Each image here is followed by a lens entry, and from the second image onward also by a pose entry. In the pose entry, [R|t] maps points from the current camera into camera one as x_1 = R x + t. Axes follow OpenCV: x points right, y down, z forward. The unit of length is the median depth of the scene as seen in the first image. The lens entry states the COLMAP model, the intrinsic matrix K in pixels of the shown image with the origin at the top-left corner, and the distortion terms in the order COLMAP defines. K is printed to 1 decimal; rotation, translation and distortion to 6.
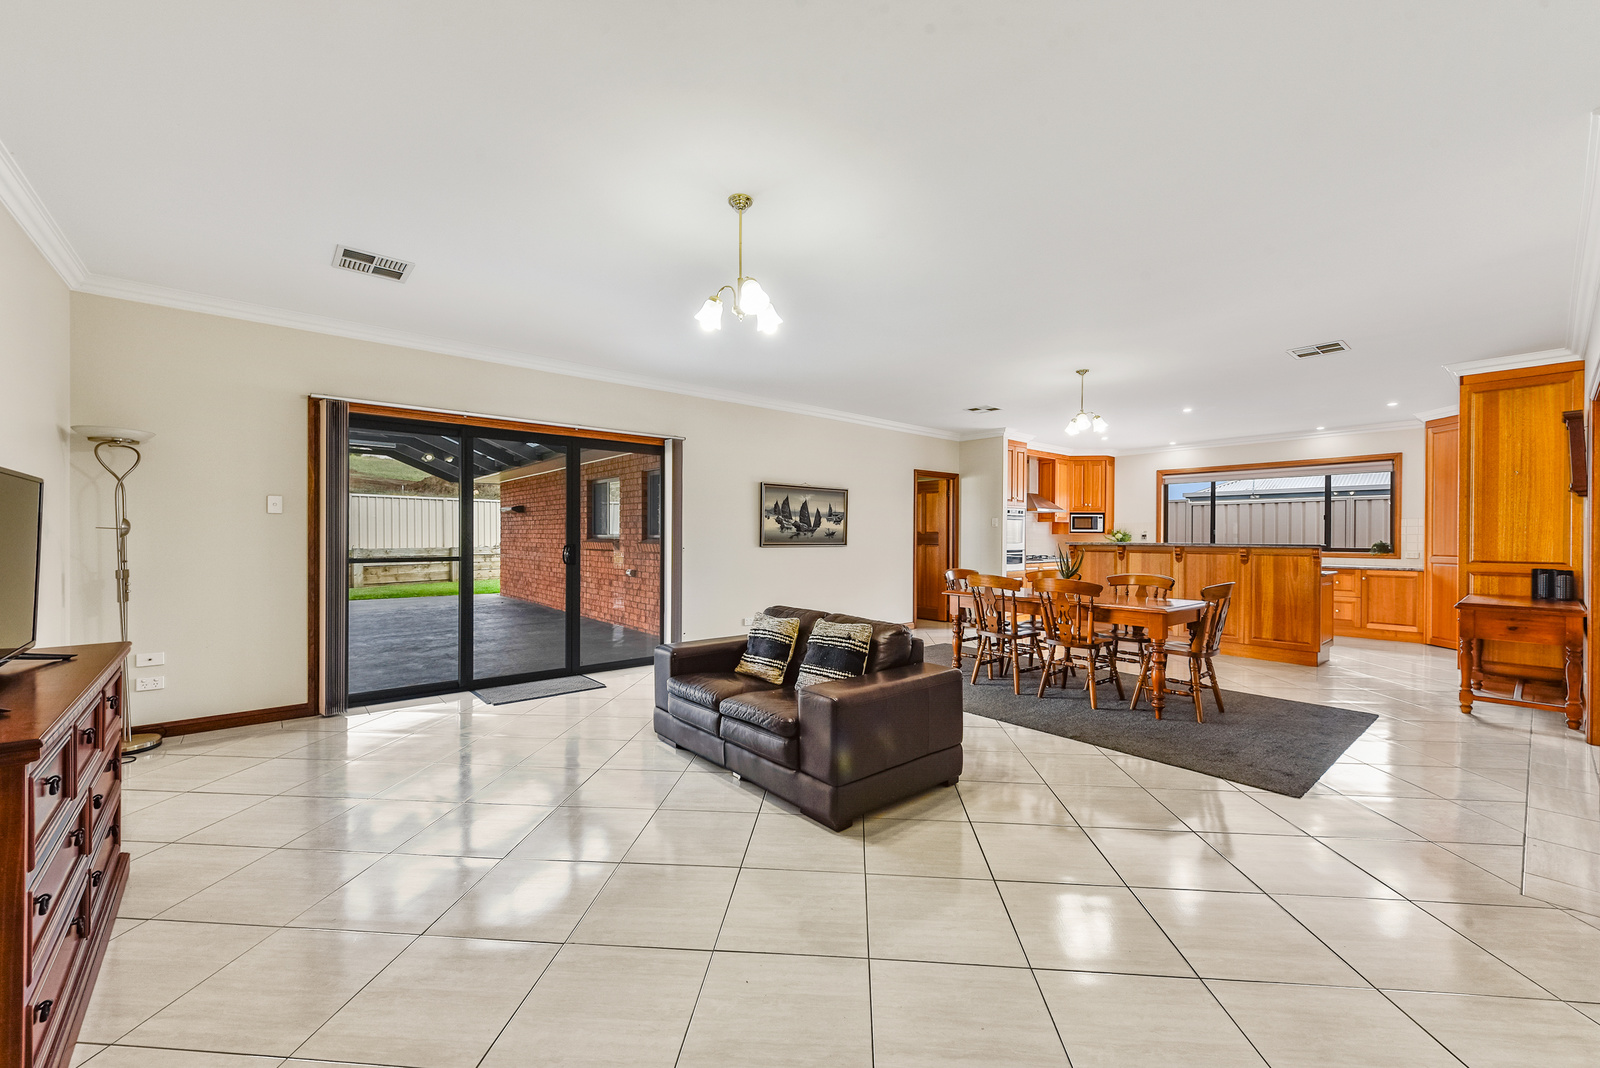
lens RADIAL K [[626.6, 0, 794.9], [0, 626.6, 538.9], [0, 0, 1]] dist [0.000342, 0.000038]
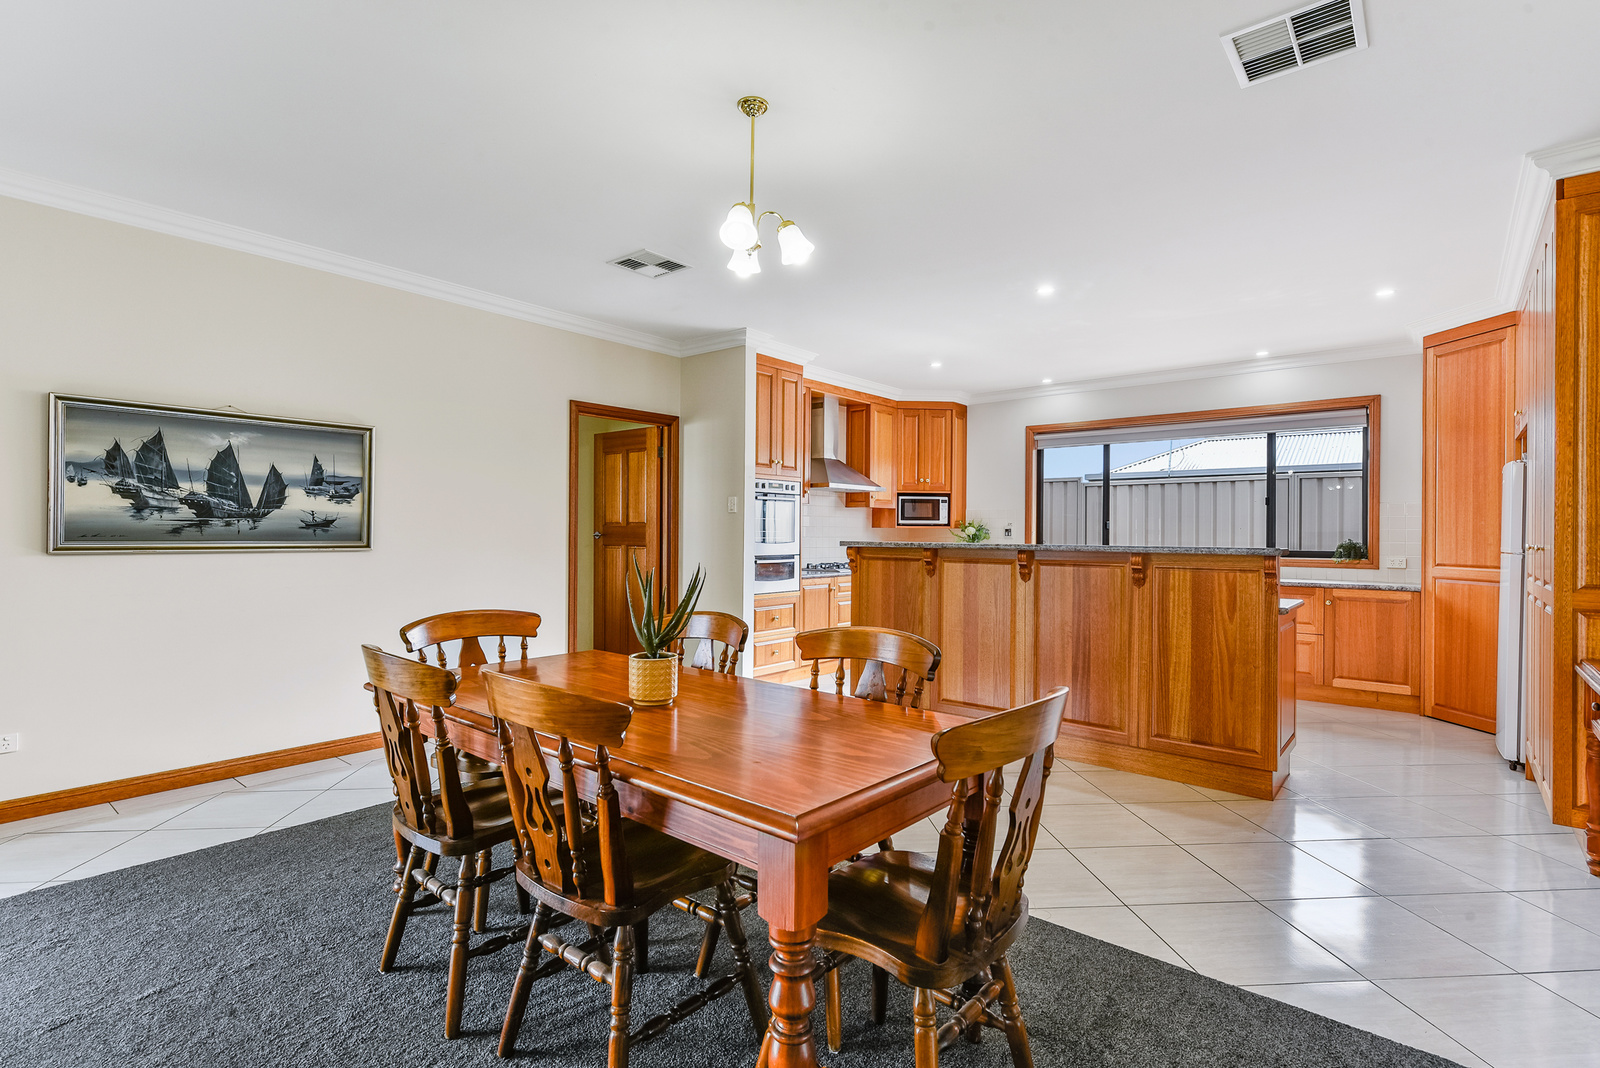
lens RADIAL K [[770.6, 0, 800.0], [0, 770.6, 534.0], [0, 0, 1]] dist [0.004176, 0.000534]
pose [[0.983924, 0.001998, 0.178575, 0.295264], [-0.001793, 0.999998, -0.001309, -0.000355], [-0.178577, 0.000967, 0.983925, 0.383522]]
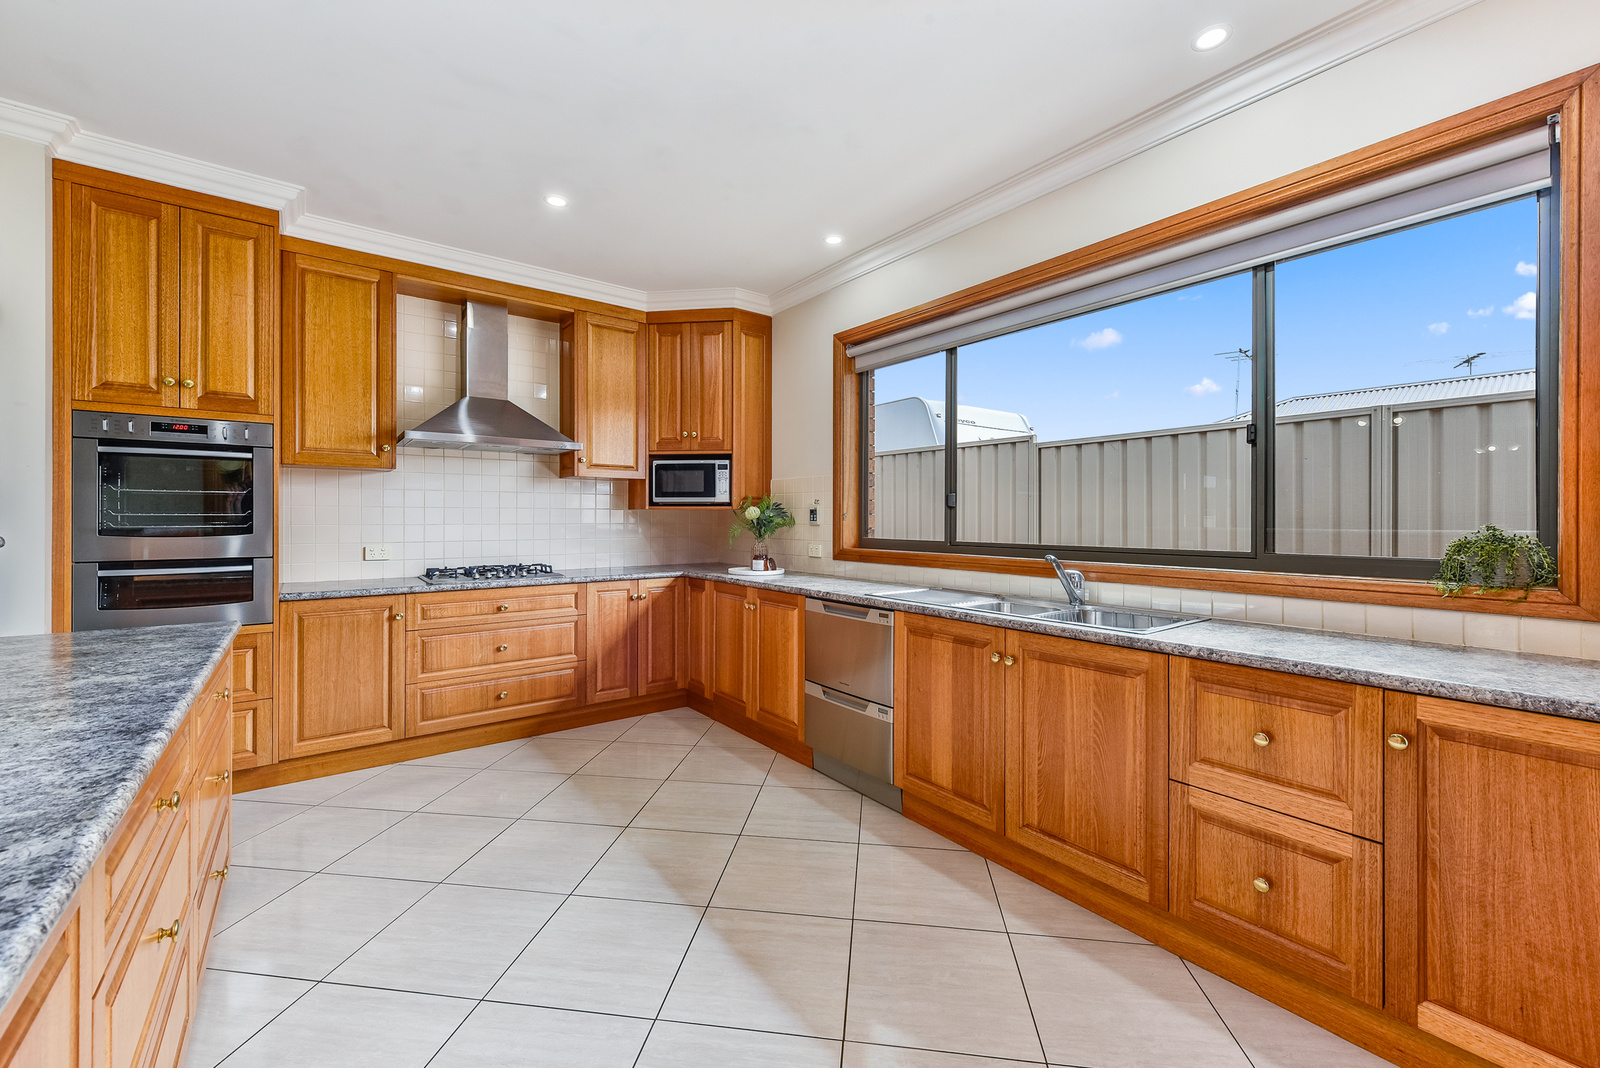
lens RADIAL K [[644.1, 0, 798.8], [0, 644.1, 520.3], [0, 0, 1]] dist [-0.002095, -0.000427]
pose [[0.998956, -0.002223, -0.045626, 0.777436], [0.002073, 0.999992, -0.003354, 0.001336], [0.045633, 0.003256, 0.998953, 0.844147]]
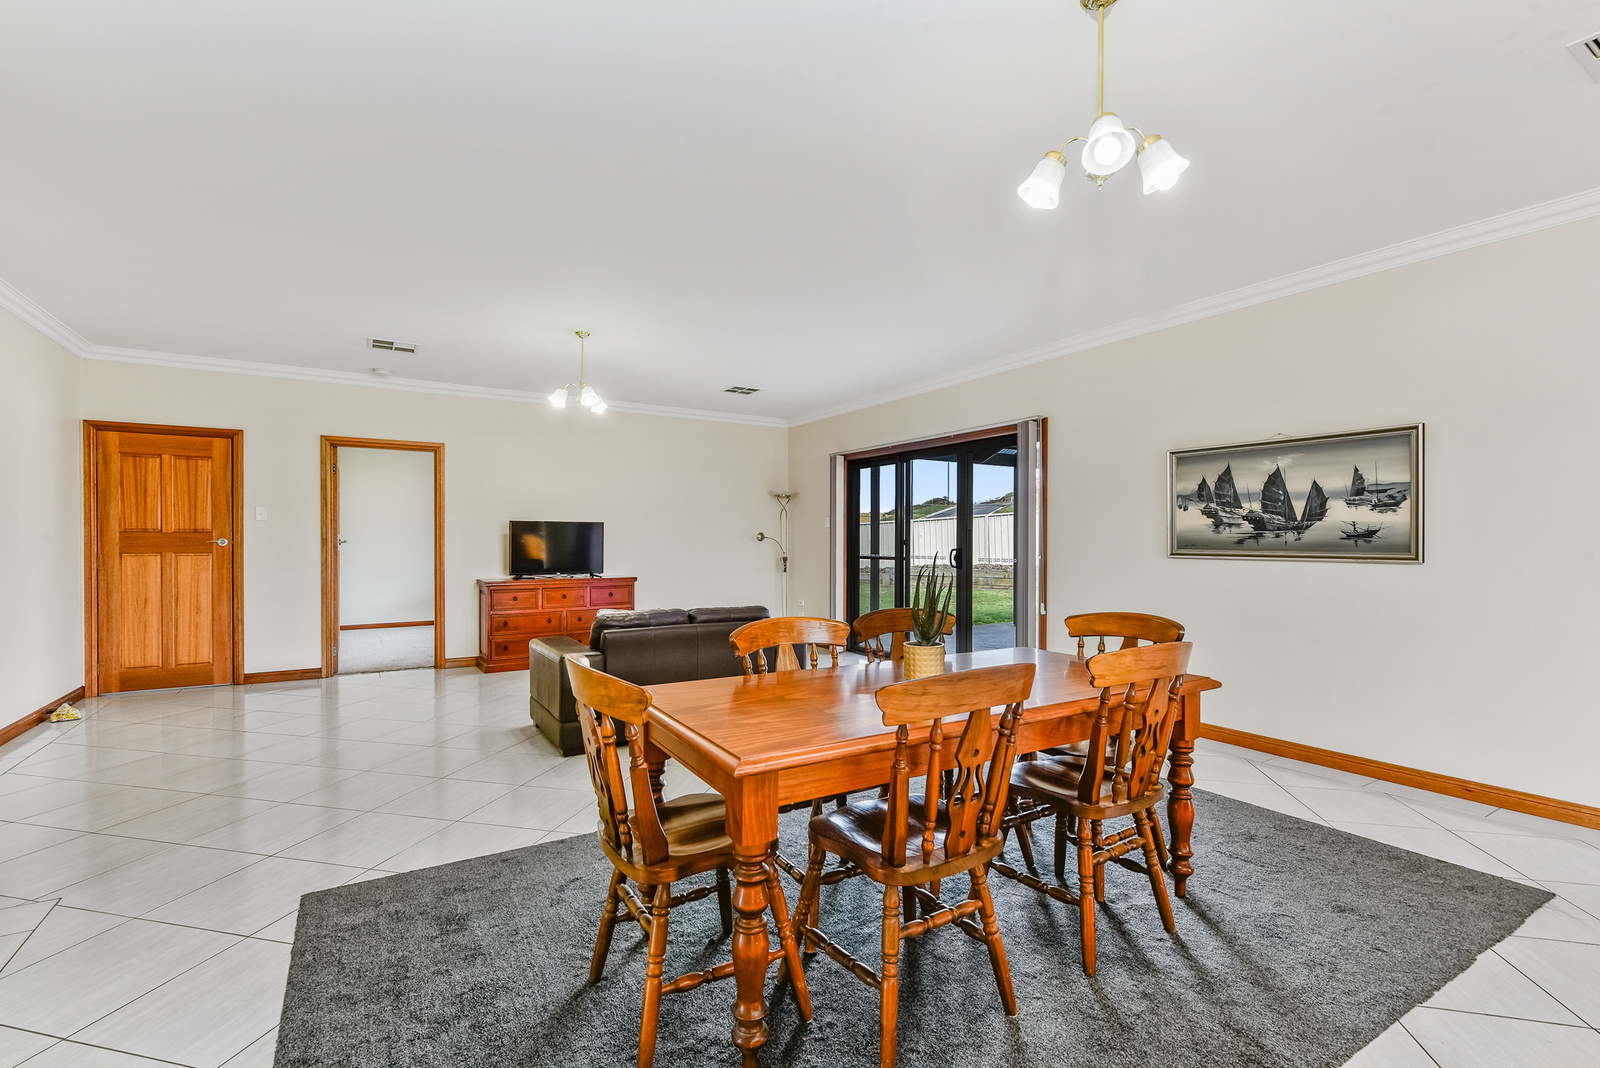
lens RADIAL K [[714.4, 0, 800.0], [0, 714.4, 534.0], [0, 0, 1]] dist [0.000655, 0.000062]
pose [[-0.156552, -0.012559, -0.987590, 0.611048], [-0.006460, 0.999911, -0.011692, 0.000343], [0.987649, 0.004550, -0.156619, 0.676944]]
